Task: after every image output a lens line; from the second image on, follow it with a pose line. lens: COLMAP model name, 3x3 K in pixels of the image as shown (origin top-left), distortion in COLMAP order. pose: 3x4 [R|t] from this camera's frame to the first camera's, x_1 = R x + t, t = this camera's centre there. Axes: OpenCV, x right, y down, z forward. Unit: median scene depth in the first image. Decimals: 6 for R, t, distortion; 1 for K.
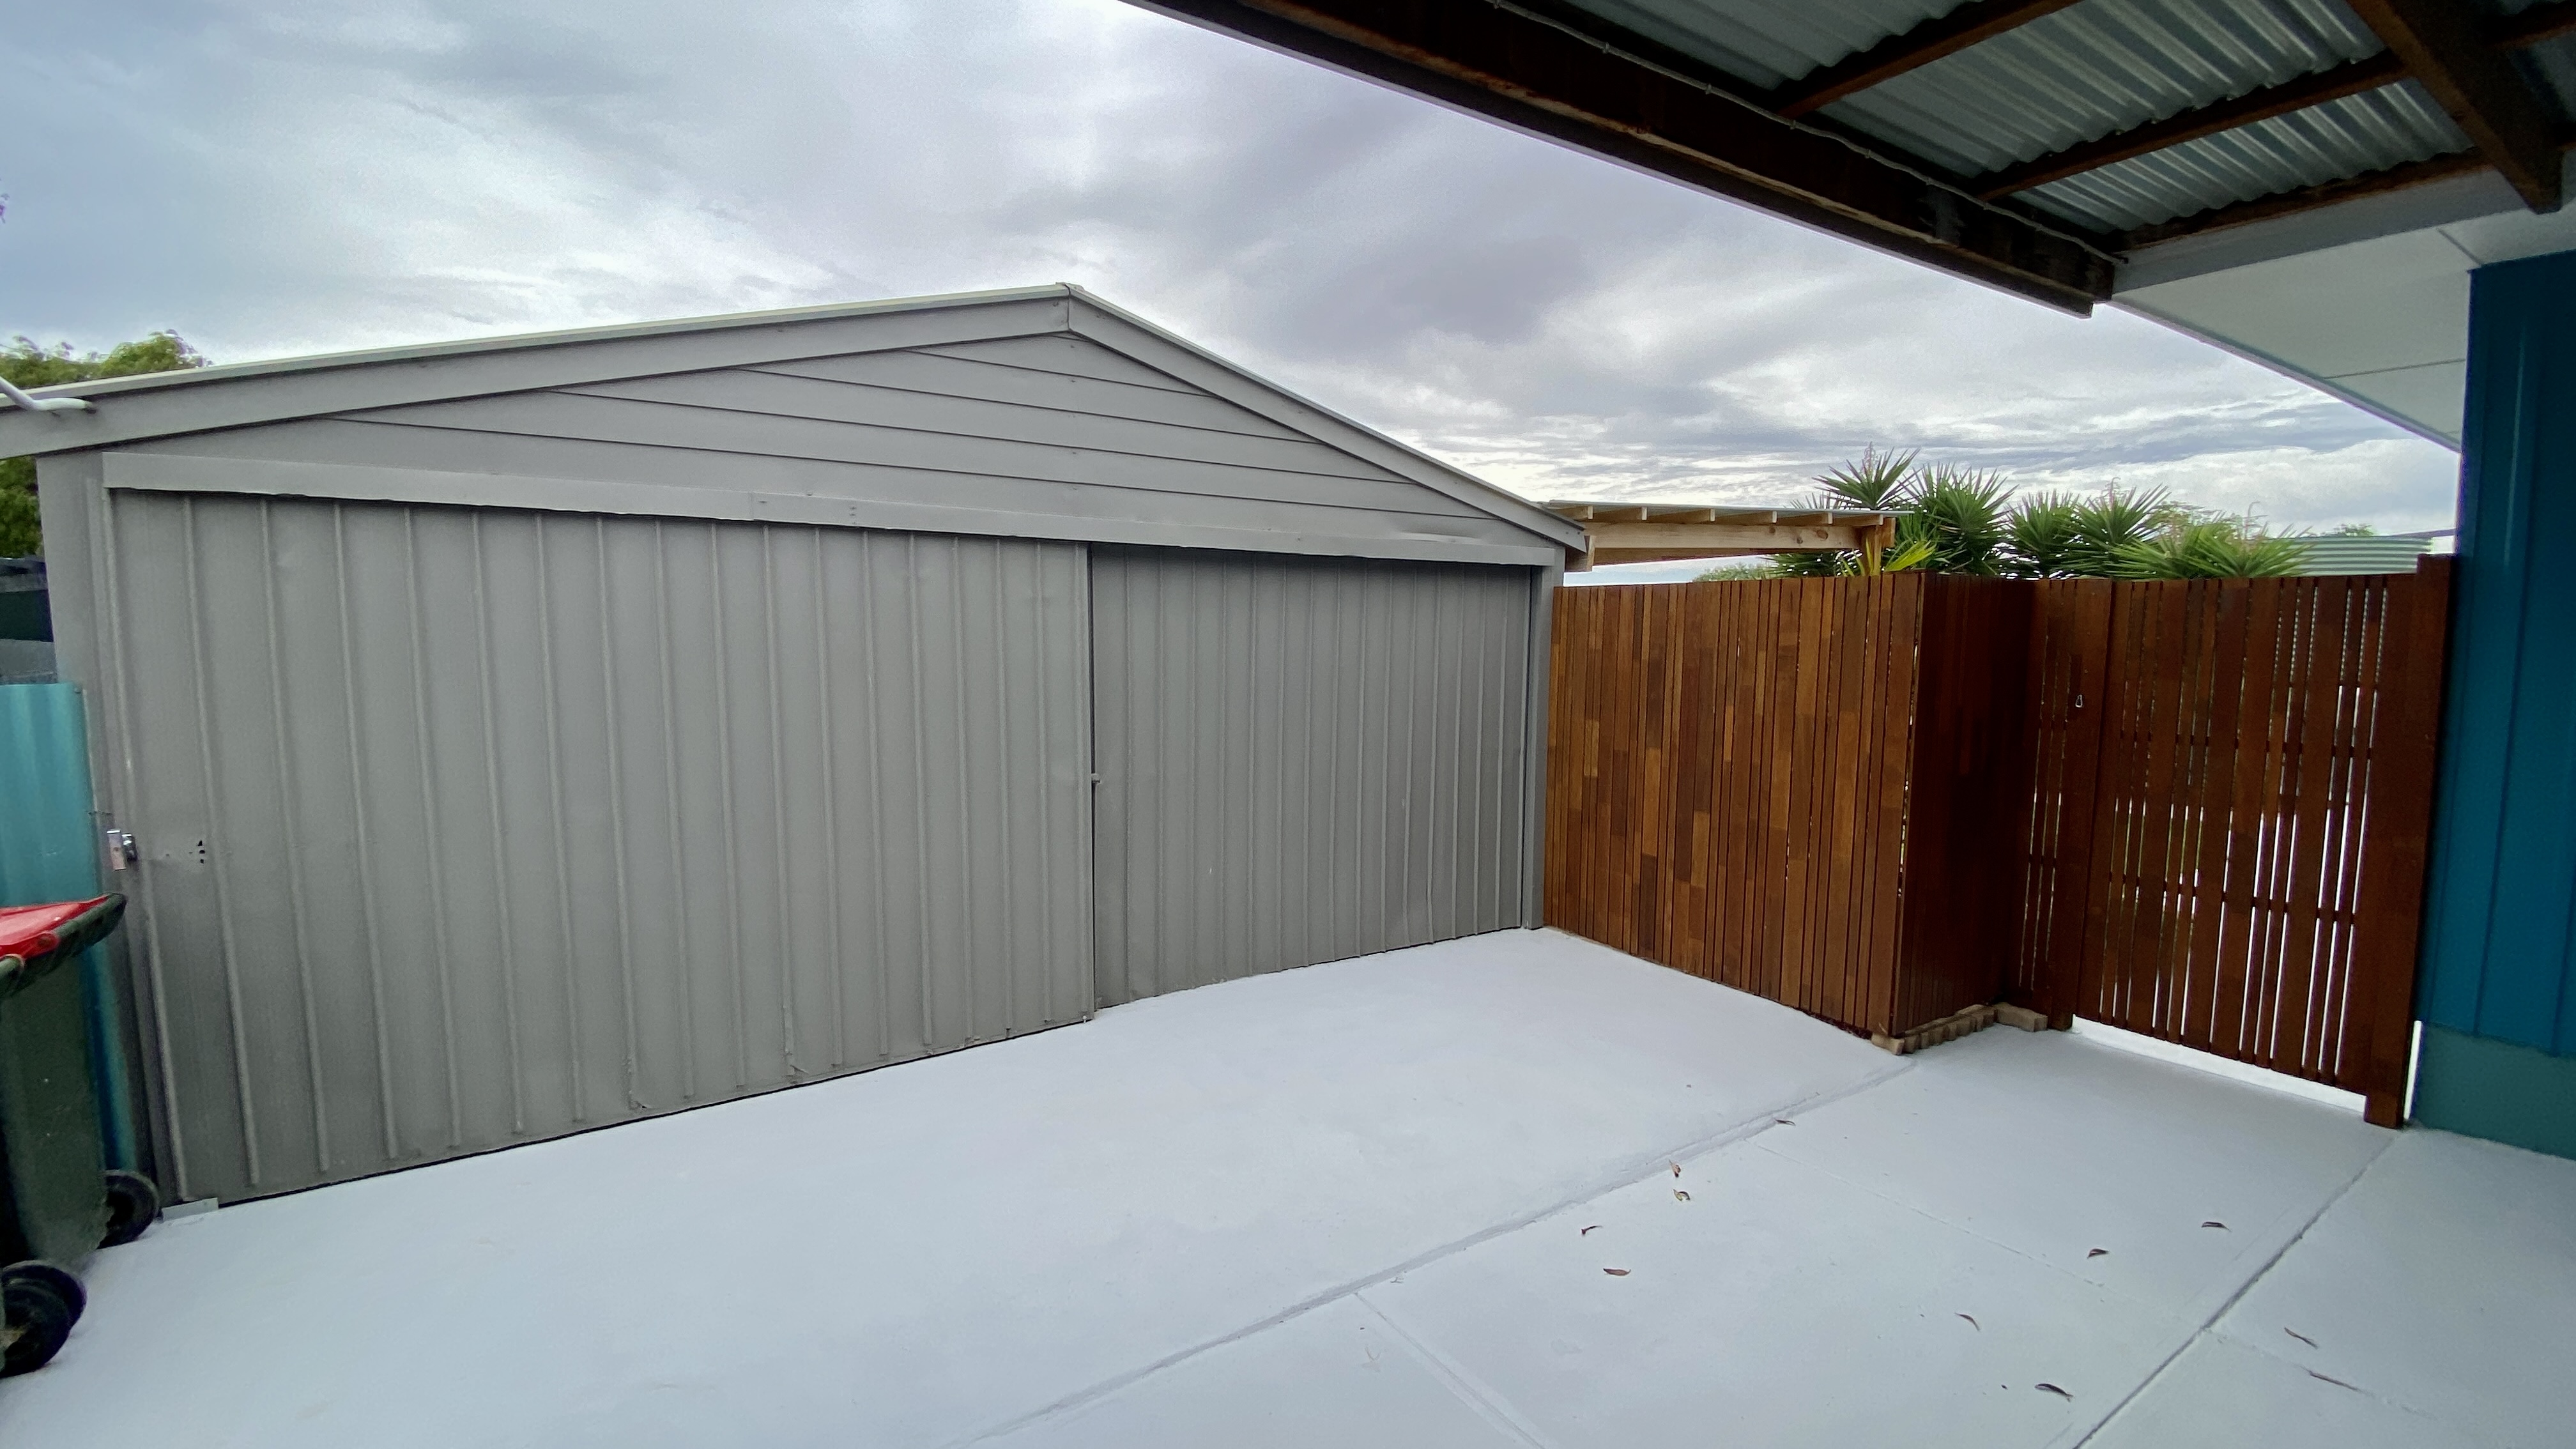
lens RADIAL K [[1046.1, 0, 1288.0], [0, 1046.1, 724.5], [0, 0, 1]] dist [0.025284, -0.025335]
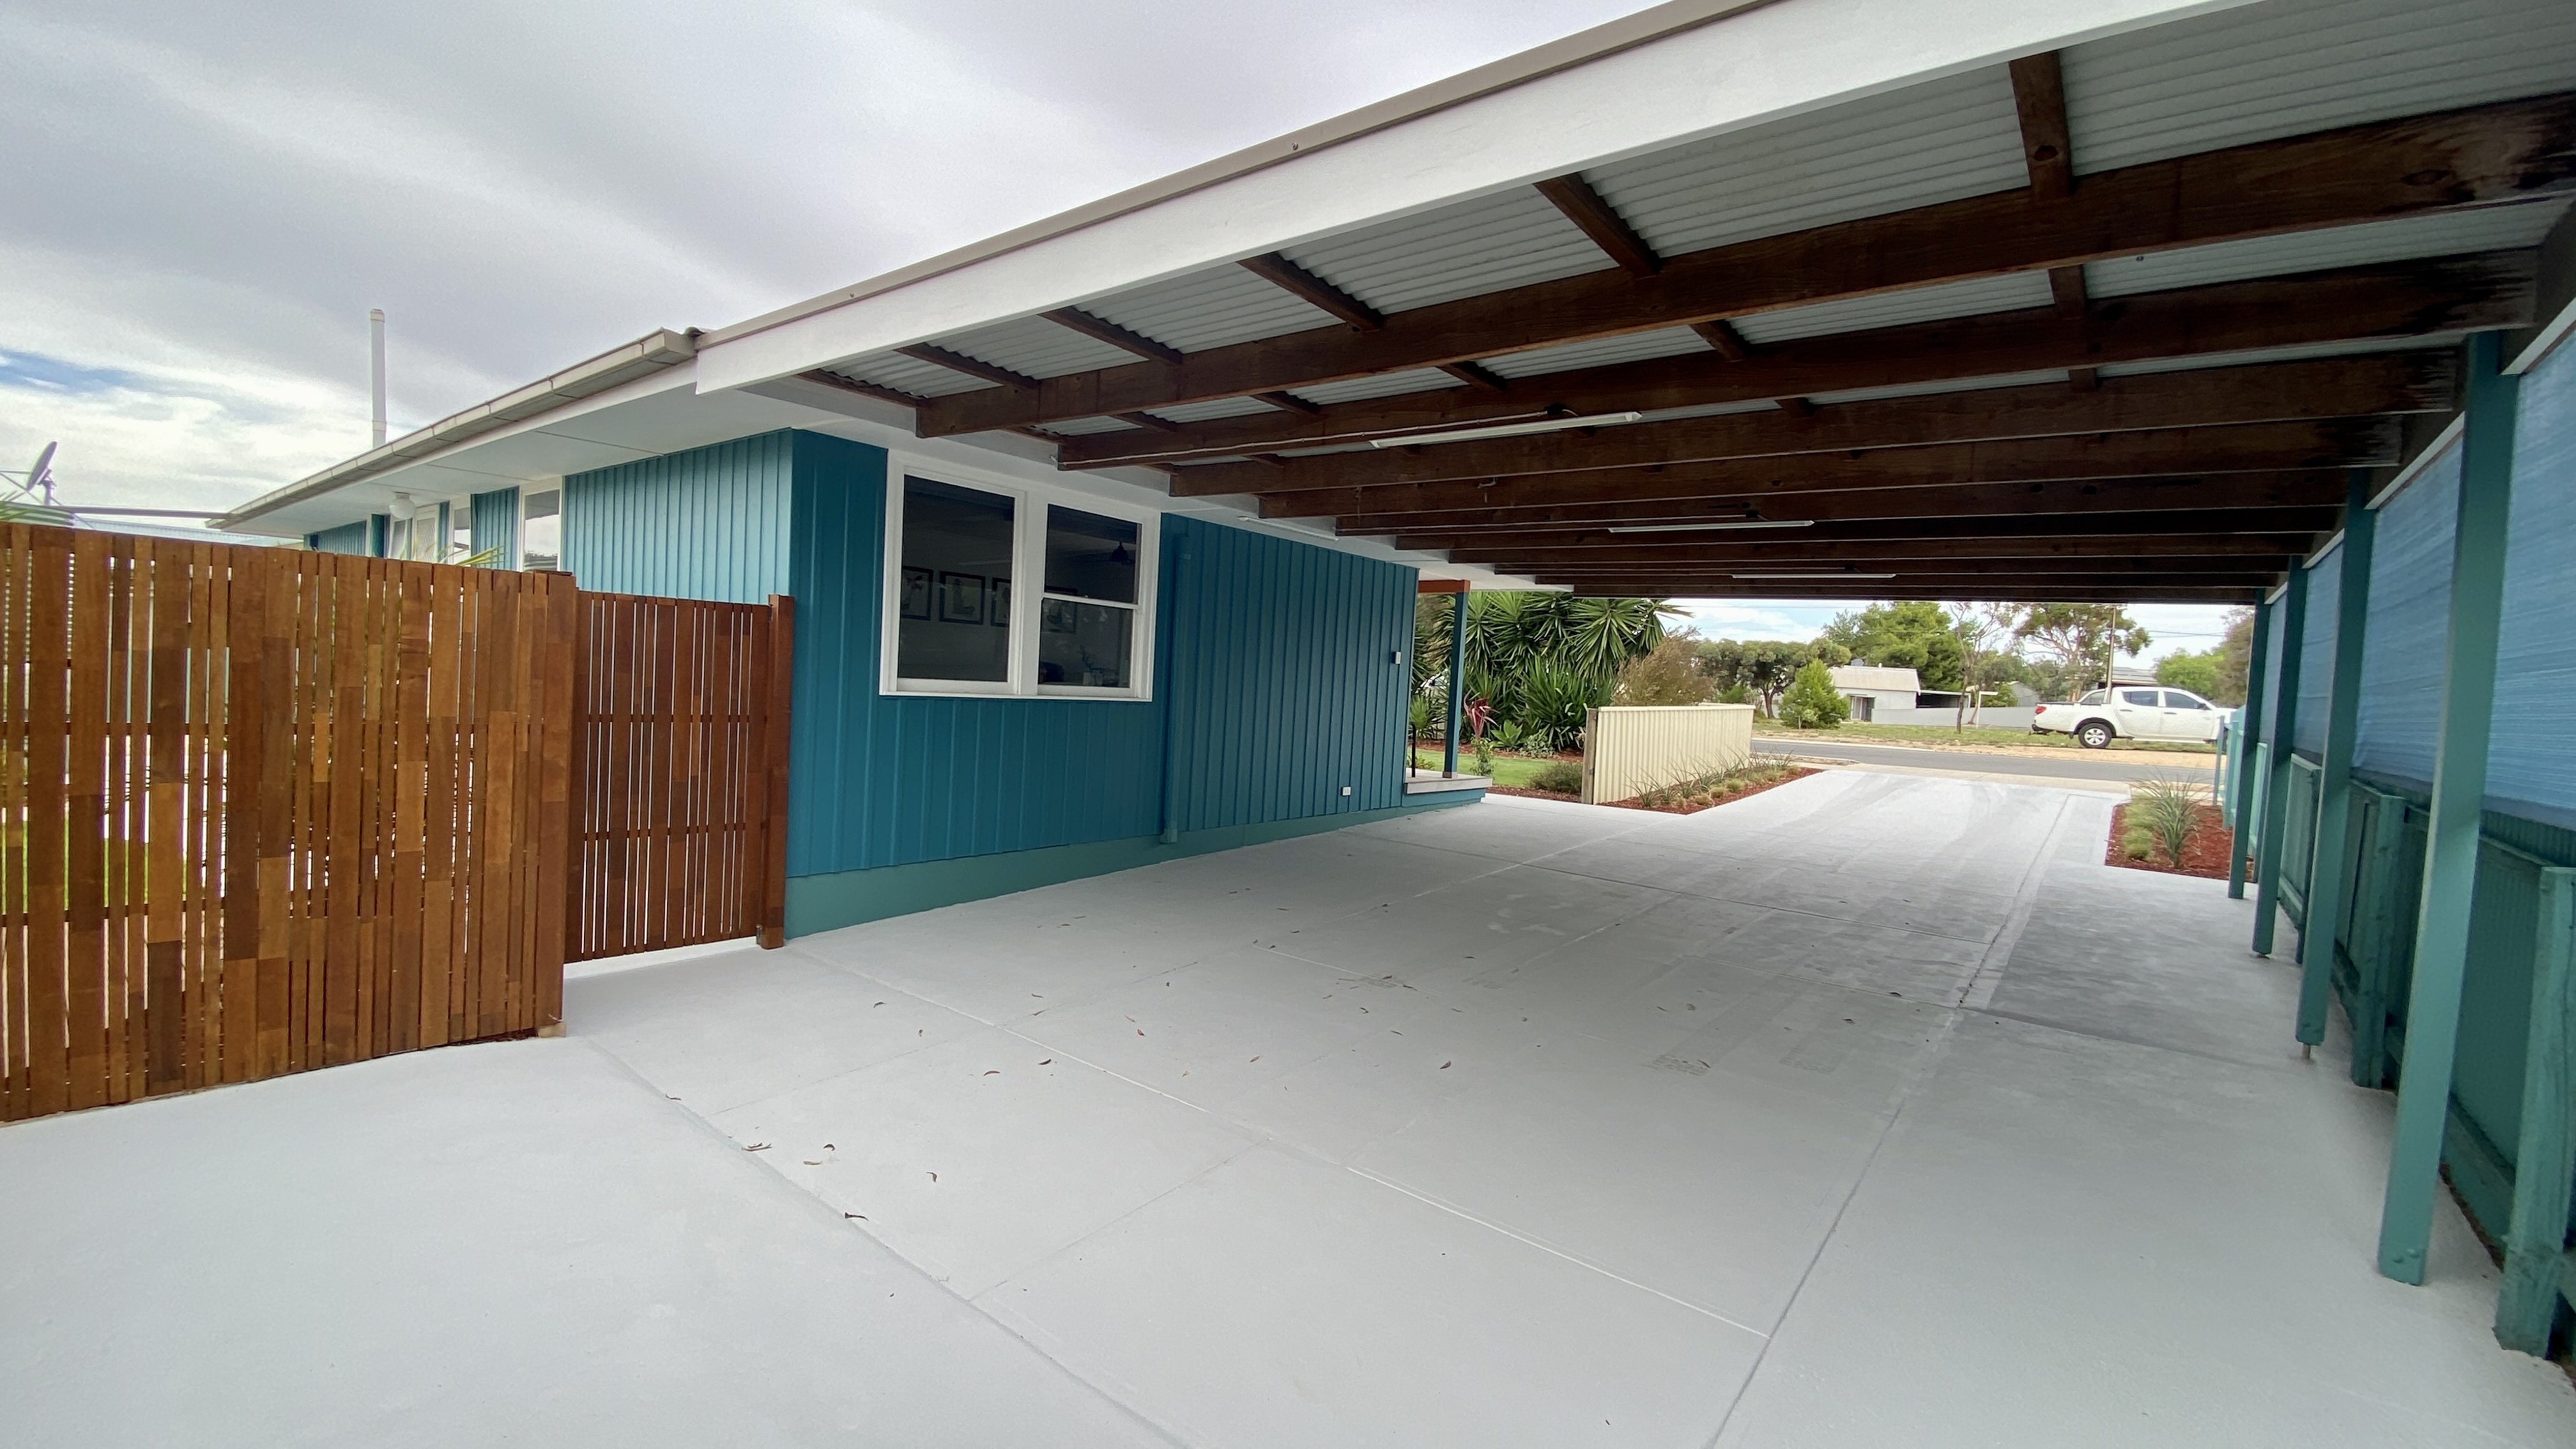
lens RADIAL K [[1046.1, 0, 1288.0], [0, 1046.1, 724.5], [0, 0, 1]] dist [0.025284, -0.025335]
pose [[-0.323286, -0.063321, 0.944180, -0.595871], [0.031916, 0.996461, 0.077755, -0.050026], [-0.945763, 0.055271, -0.320122, 0.619427]]
